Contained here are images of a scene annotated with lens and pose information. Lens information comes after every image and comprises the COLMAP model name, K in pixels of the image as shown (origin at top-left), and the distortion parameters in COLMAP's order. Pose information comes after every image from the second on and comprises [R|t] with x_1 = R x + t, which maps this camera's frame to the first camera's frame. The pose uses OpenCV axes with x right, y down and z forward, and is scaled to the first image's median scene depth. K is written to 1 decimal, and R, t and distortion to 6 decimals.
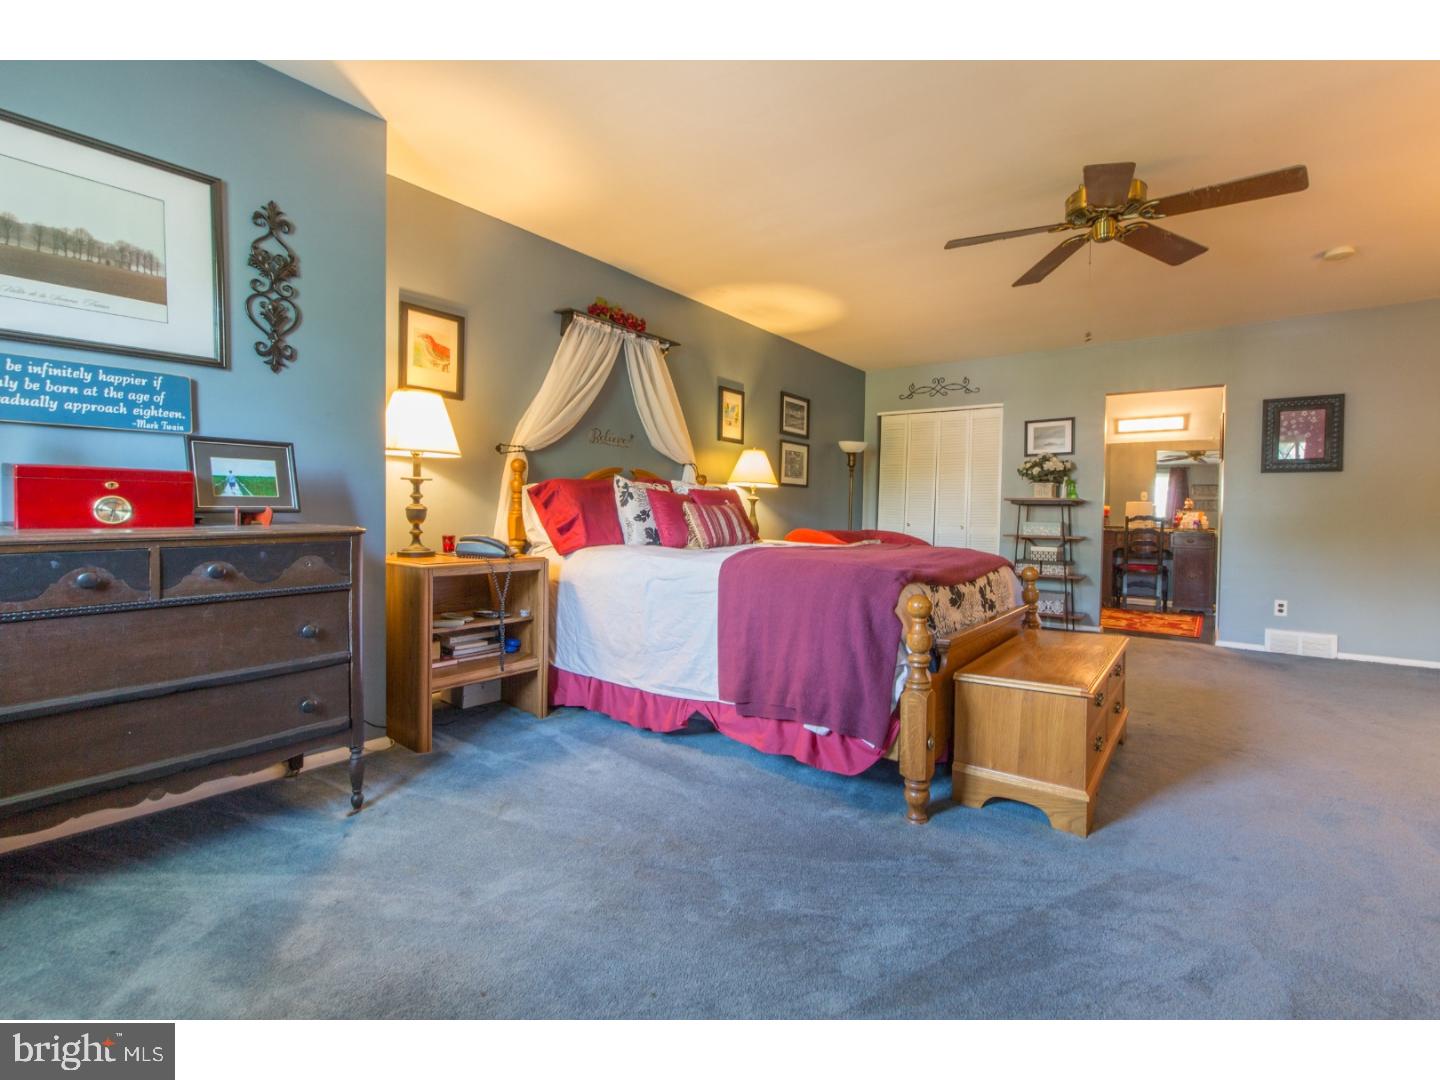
lens RADIAL K [[645.8, 0, 715.0], [0, 645.8, 538.1], [0, 0, 1]] dist [0.000931, -0.001629]
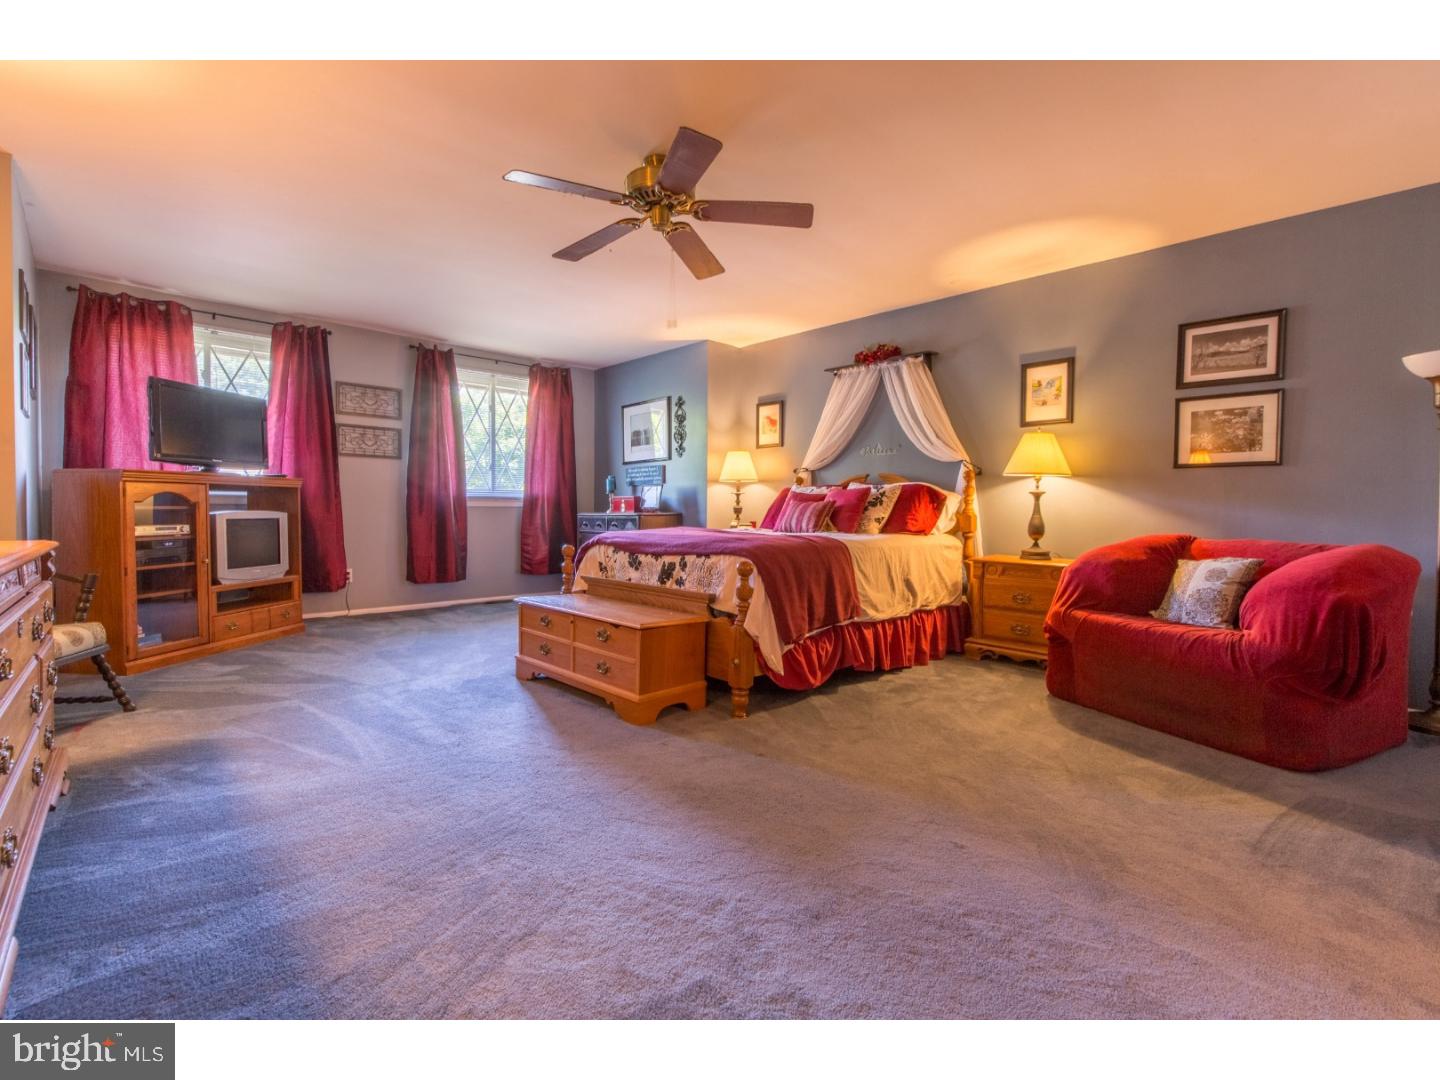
lens RADIAL K [[645.8, 0, 715.6], [0, 645.8, 534.7], [0, 0, 1]] dist [0.000931, -0.001629]
pose [[-0.135039, 0.027438, -0.990460, 1.170383], [-0.048216, 0.998250, 0.034228, -0.019256], [0.989666, 0.052378, -0.133480, 0.894183]]
